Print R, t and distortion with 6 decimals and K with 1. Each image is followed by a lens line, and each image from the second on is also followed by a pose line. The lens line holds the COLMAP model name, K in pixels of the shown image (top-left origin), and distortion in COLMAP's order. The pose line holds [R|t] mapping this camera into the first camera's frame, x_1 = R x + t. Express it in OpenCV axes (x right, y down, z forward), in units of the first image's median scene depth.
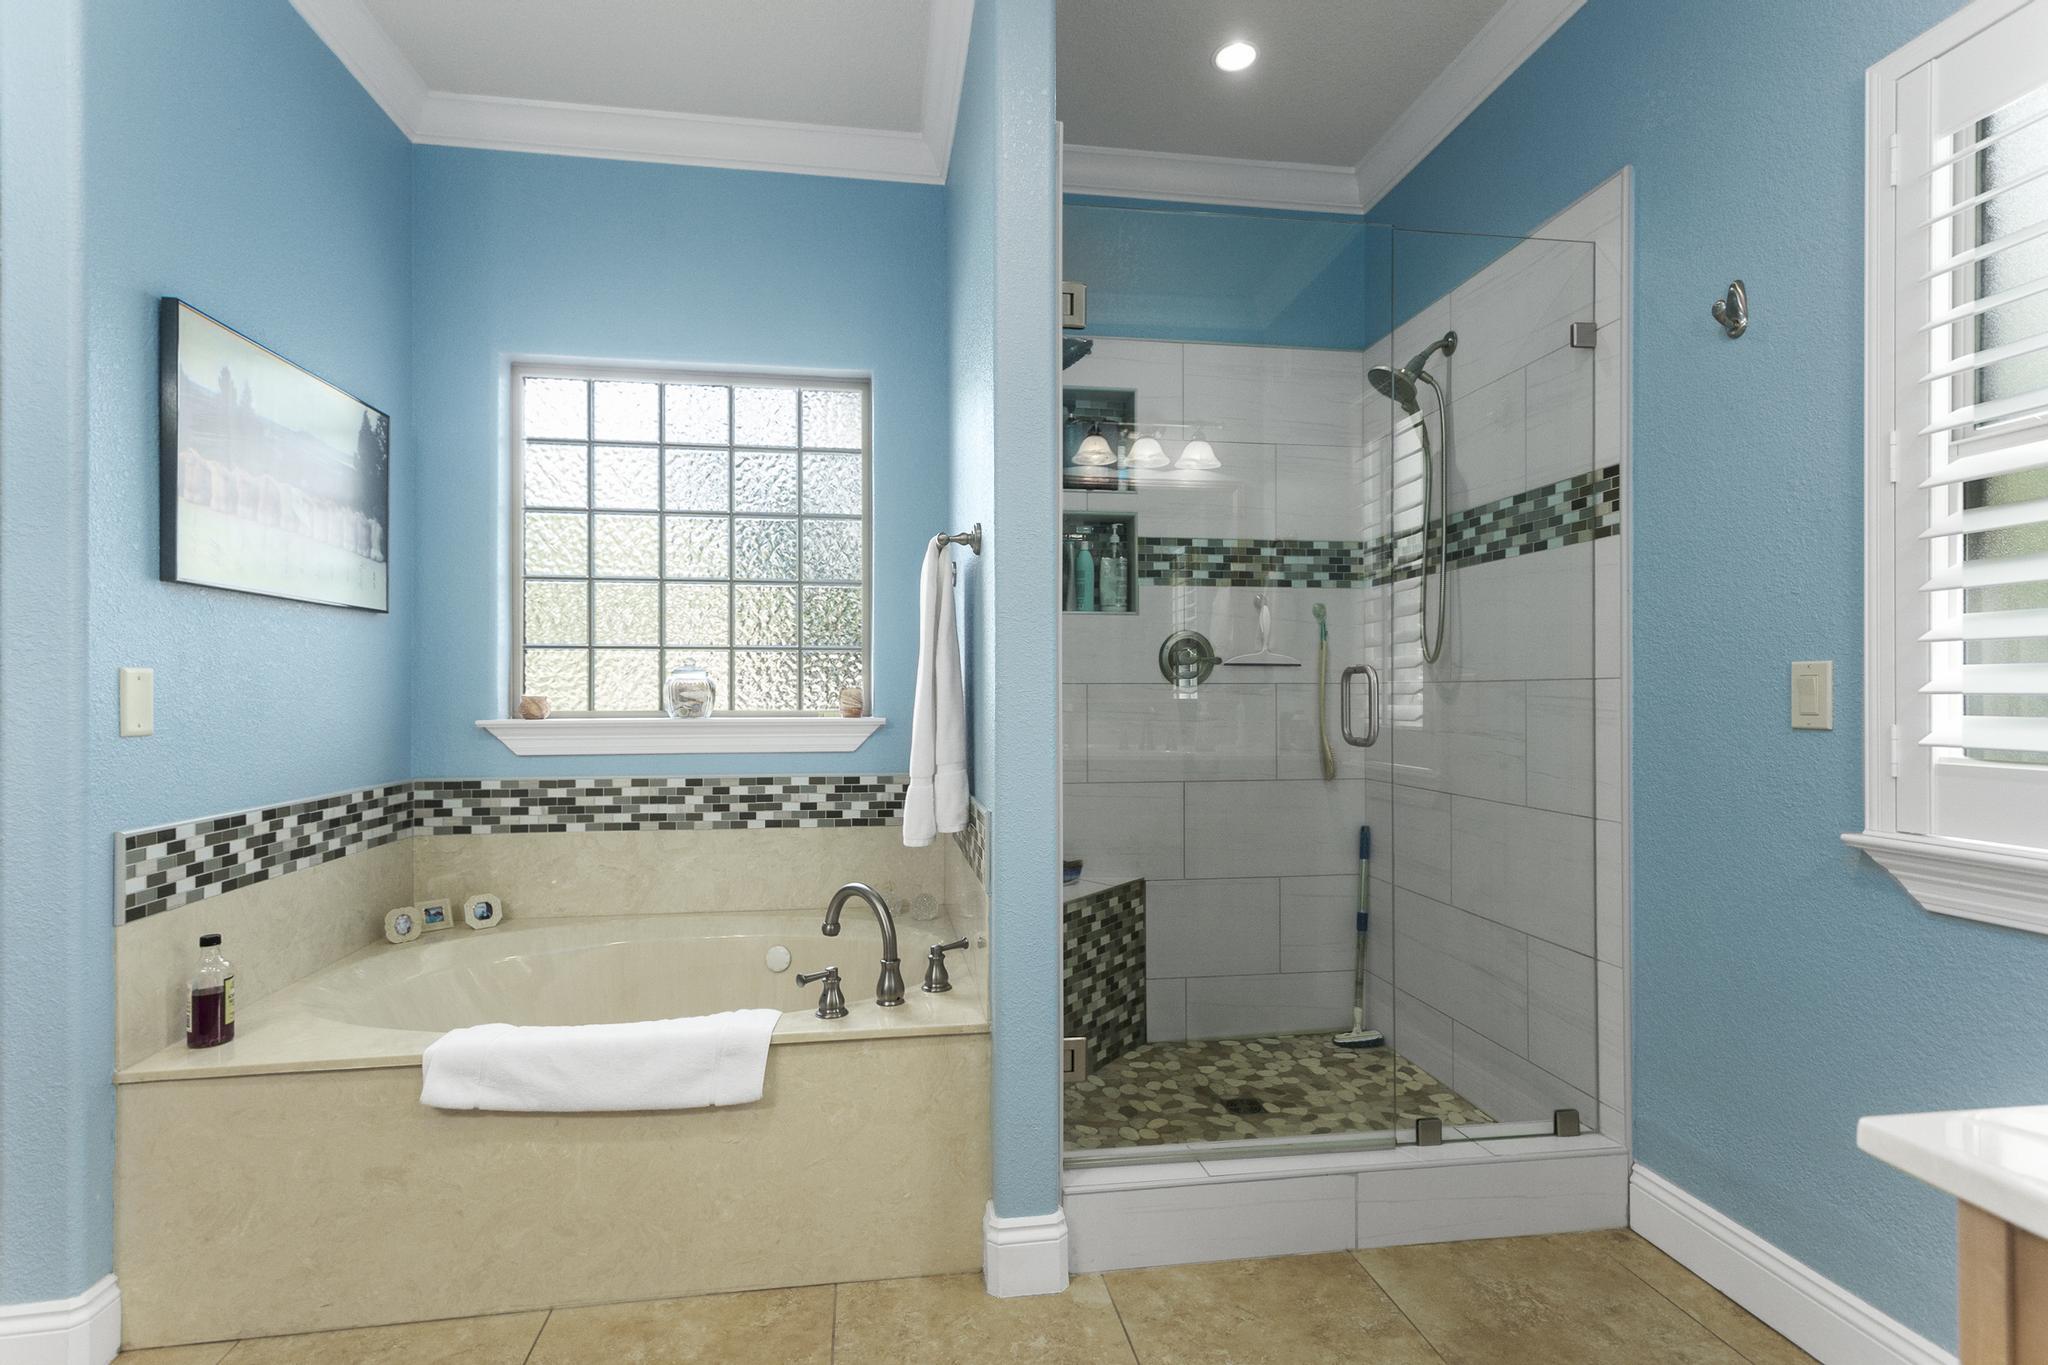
lens RADIAL K [[977.3, 0, 1019.2], [0, 977.3, 686.6], [0, 0, 1]] dist [0.018197, -0.000153]
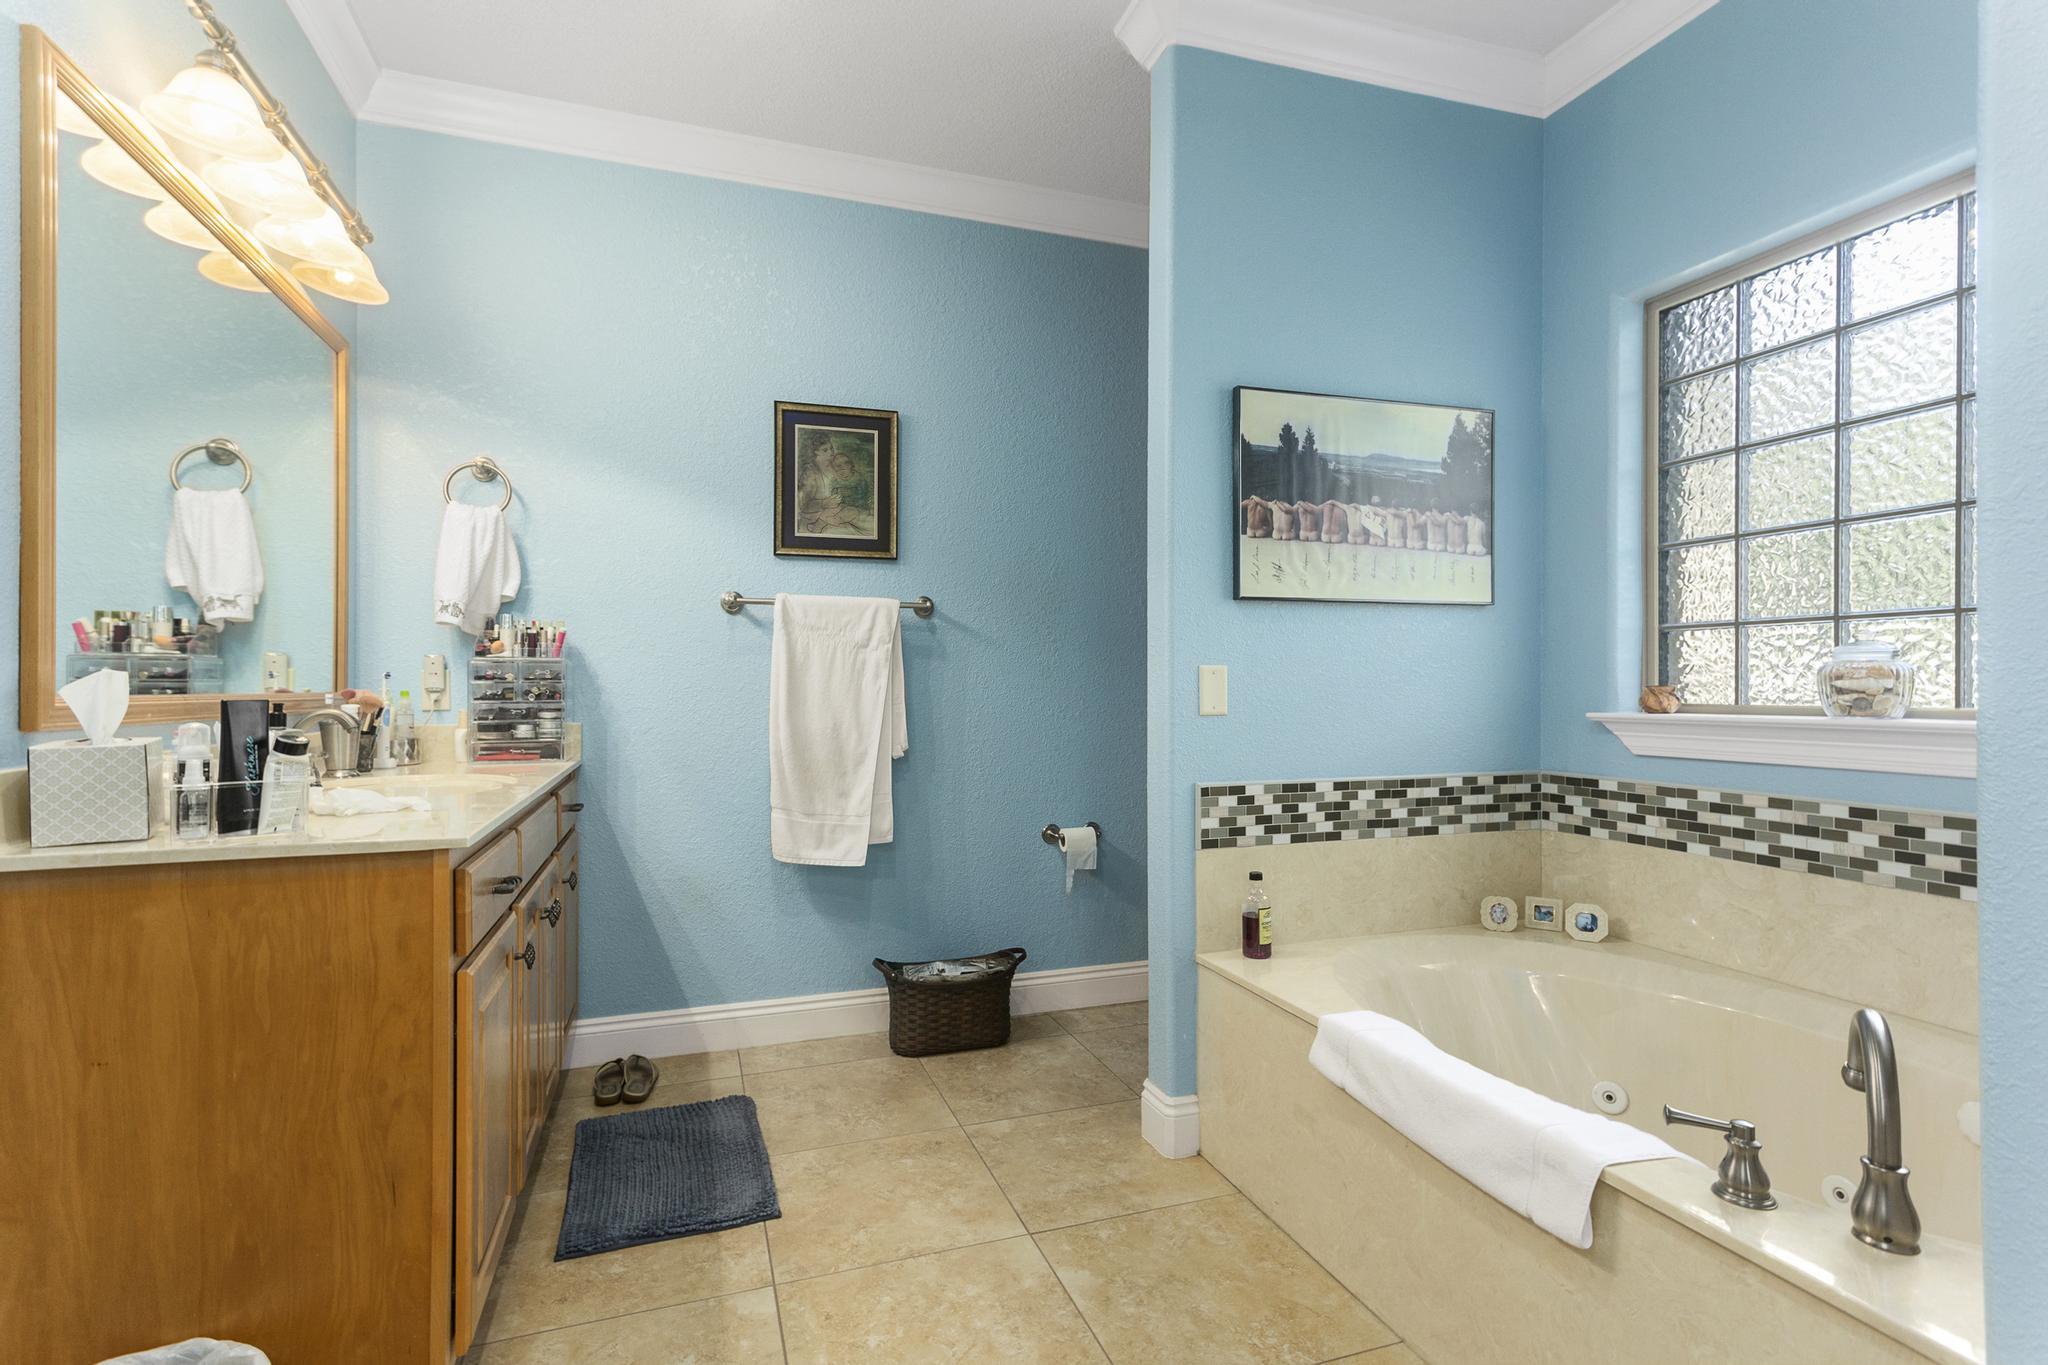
lens RADIAL K [[977.3, 0, 1026.4], [0, 977.3, 681.7], [0, 0, 1]] dist [0.018197, -0.000153]
pose [[0.175732, -0.003674, -0.984431, 0.260714], [0.009412, 0.999954, -0.002052, 0.002561], [0.984393, -0.008905, 0.175758, 0.330561]]
